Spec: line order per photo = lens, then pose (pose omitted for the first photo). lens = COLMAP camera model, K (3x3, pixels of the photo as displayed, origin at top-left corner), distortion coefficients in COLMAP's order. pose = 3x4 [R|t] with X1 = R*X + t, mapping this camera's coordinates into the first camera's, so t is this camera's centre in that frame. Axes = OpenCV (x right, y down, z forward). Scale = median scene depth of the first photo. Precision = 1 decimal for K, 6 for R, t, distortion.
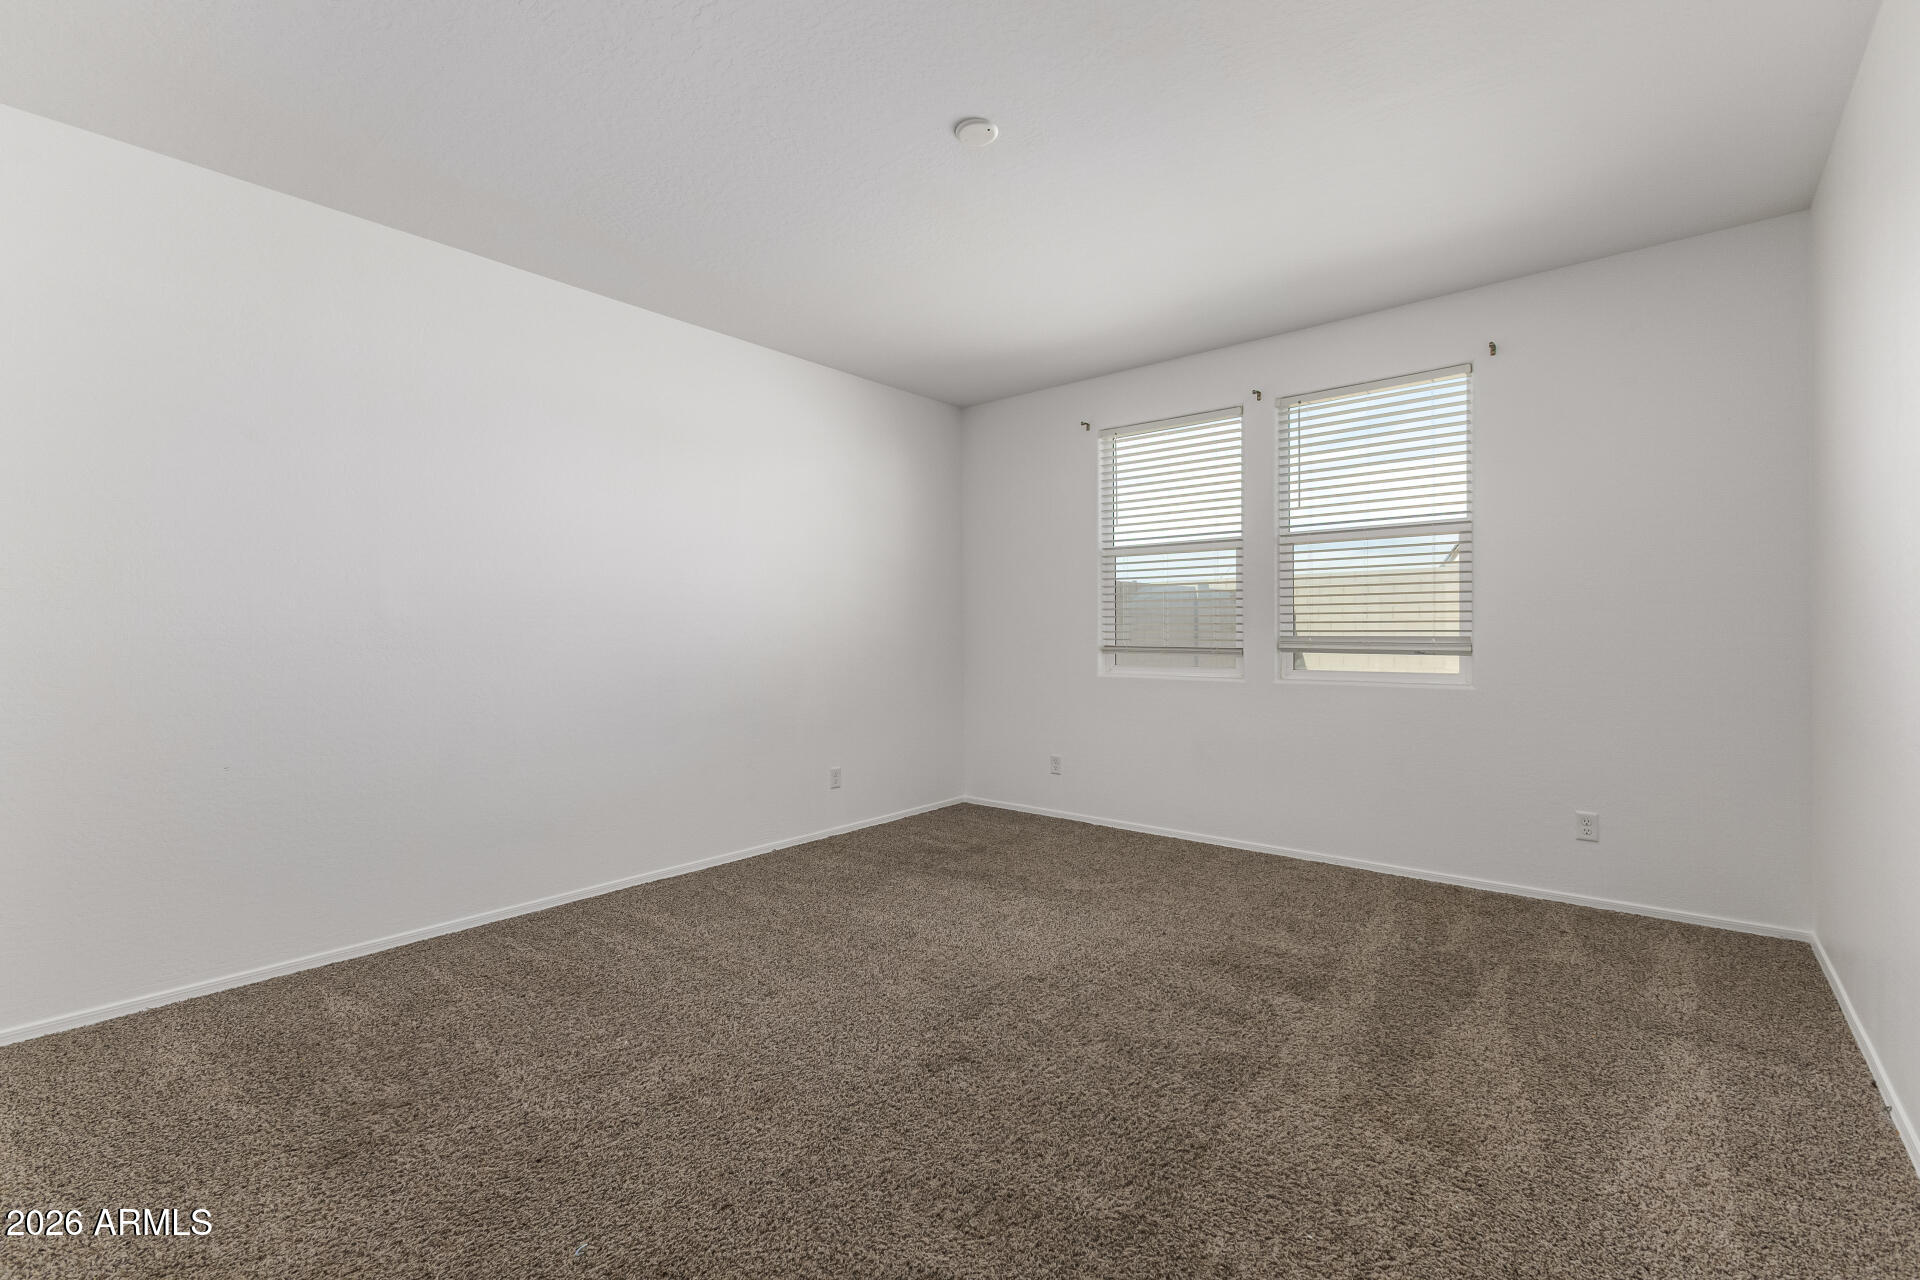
lens RADIAL K [[765.5, 0, 972.0], [0, 765.5, 637.9], [0, 0, 1]] dist [0.008943, 0.000030]
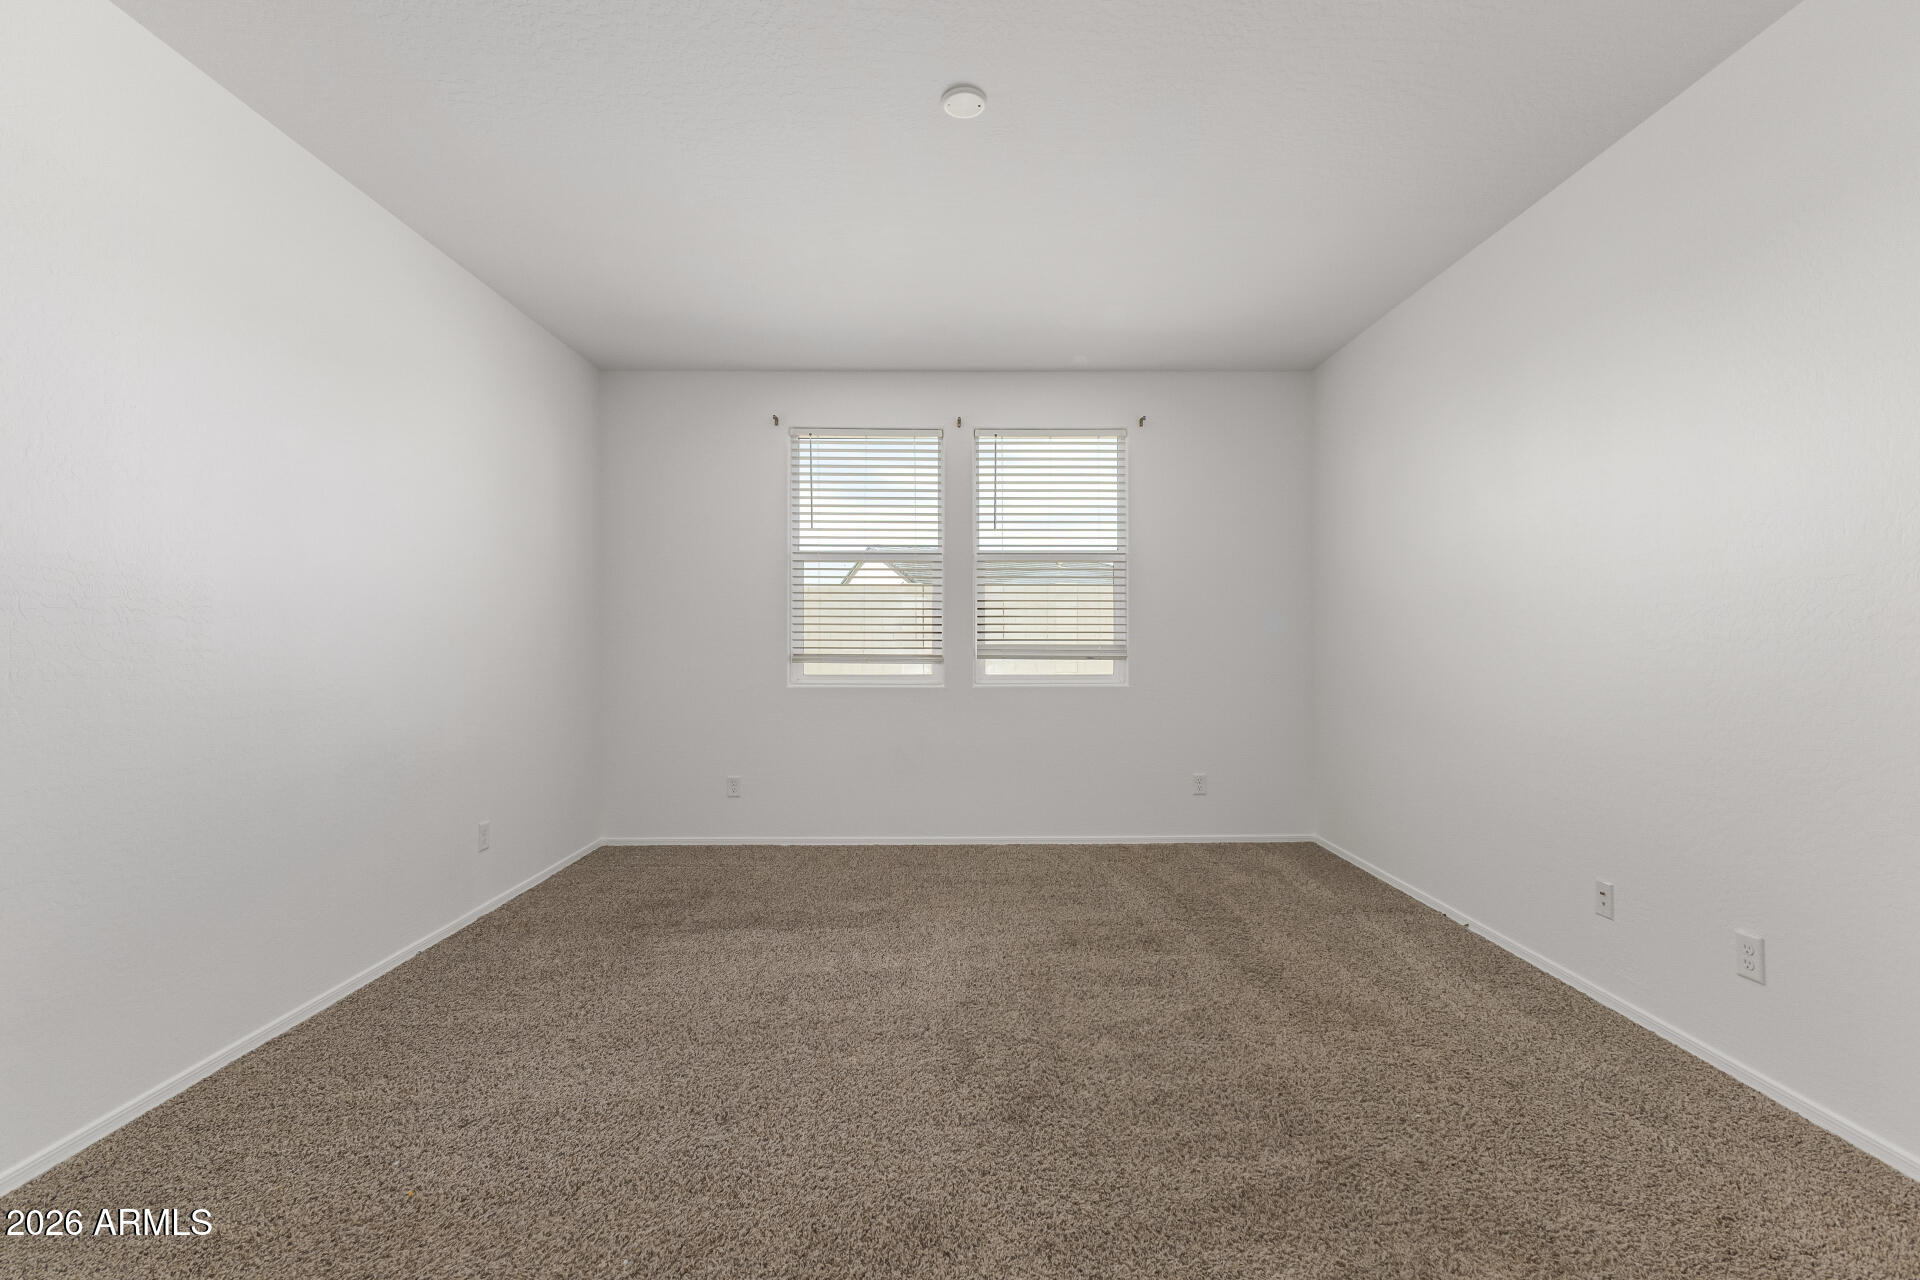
lens RADIAL K [[765.5, 0, 972.0], [0, 765.5, 637.9], [0, 0, 1]] dist [0.008943, 0.000030]
pose [[0.792195, 0.007427, 0.610222, -0.322402], [0.002277, 0.999883, -0.015126, 0.005739], [-0.610263, 0.013373, 0.792086, 0.157617]]
